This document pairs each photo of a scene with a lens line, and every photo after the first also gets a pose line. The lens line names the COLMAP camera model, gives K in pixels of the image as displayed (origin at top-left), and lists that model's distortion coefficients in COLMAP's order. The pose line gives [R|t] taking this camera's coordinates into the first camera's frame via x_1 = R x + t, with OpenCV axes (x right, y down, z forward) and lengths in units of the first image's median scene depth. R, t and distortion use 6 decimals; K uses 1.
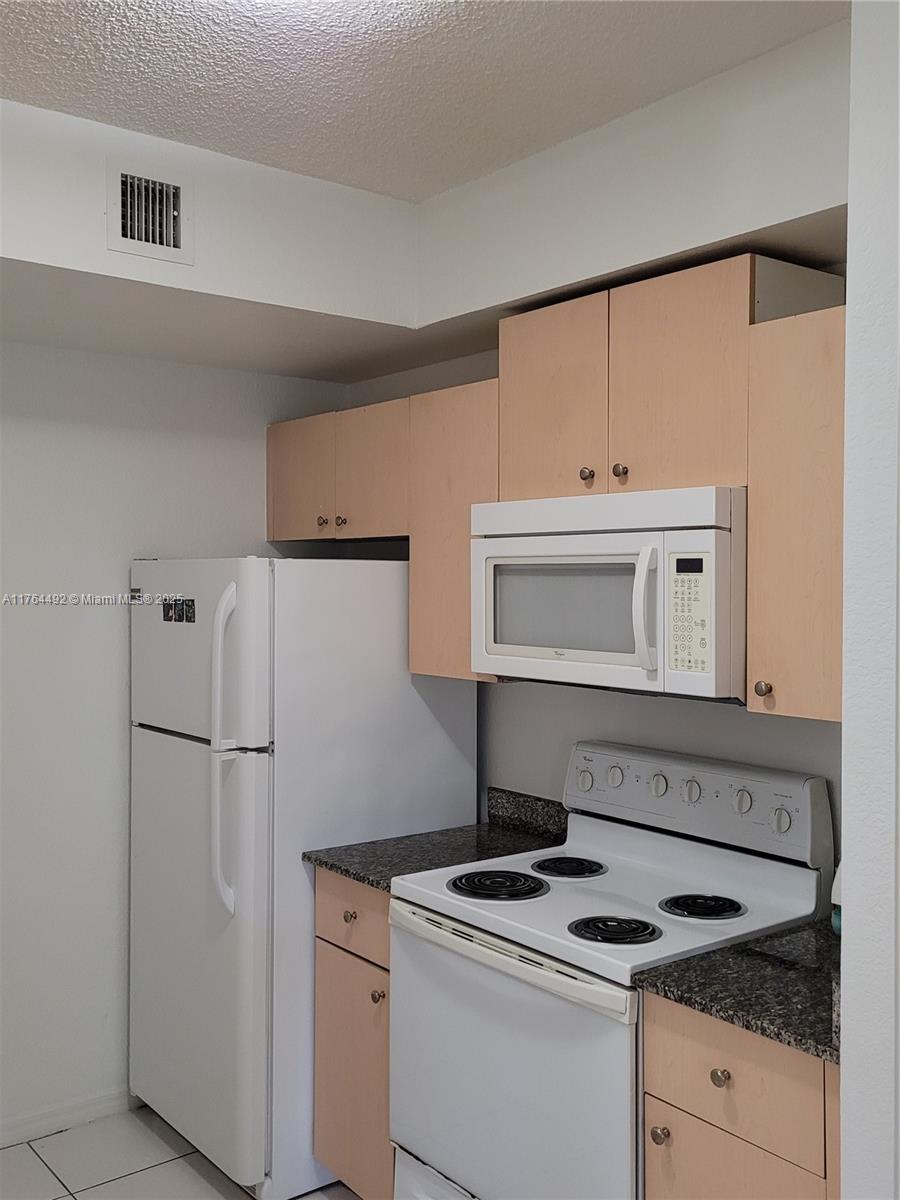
lens RADIAL K [[1145.6, 0, 452.8], [0, 1145.6, 584.9], [0, 0, 1]] dist [0.053898, -0.030544]
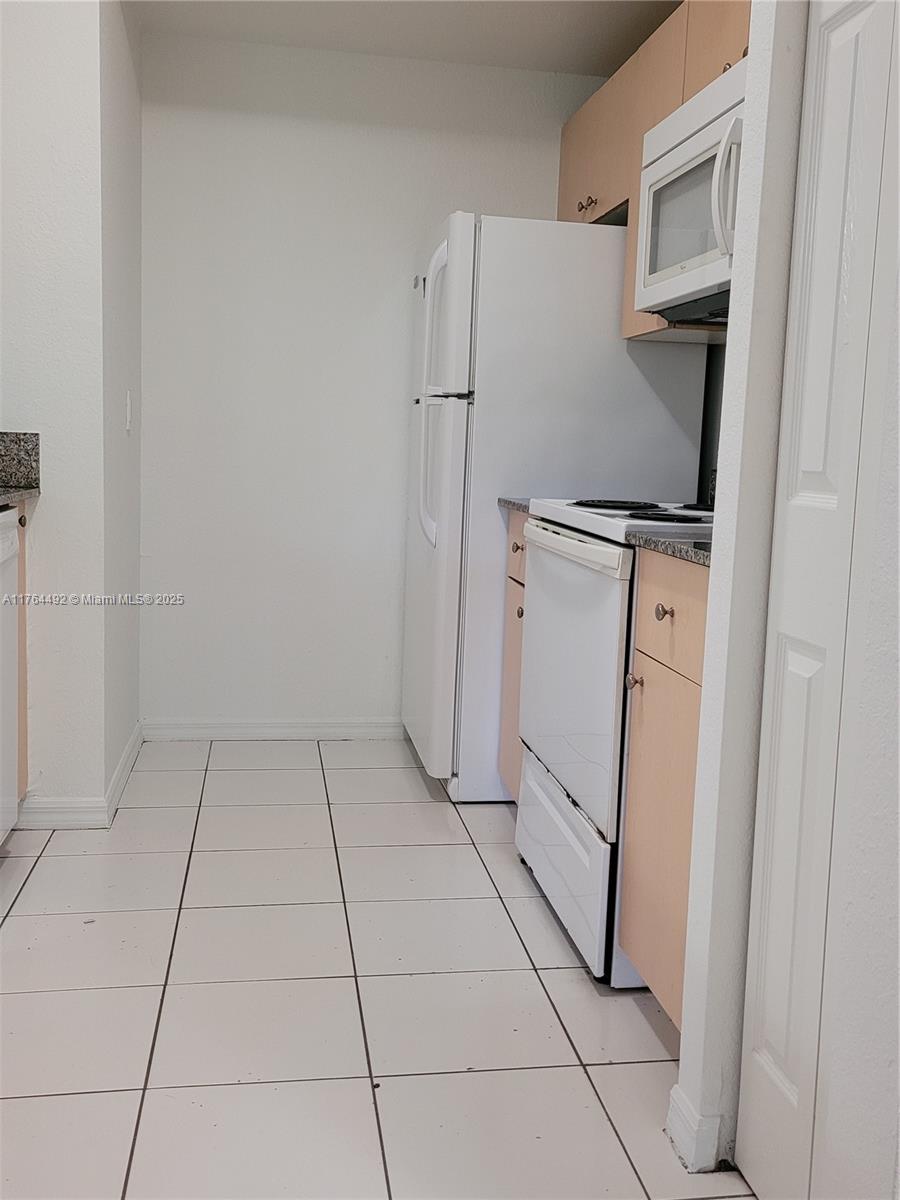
lens RADIAL K [[1145.6, 0, 452.8], [0, 1145.6, 584.9], [0, 0, 1]] dist [0.053898, -0.030544]
pose [[0.882774, 0.100905, -0.458834, 0.345520], [-0.049464, 0.991196, 0.122814, 0.187730], [0.467188, -0.085721, 0.879993, 0.019697]]
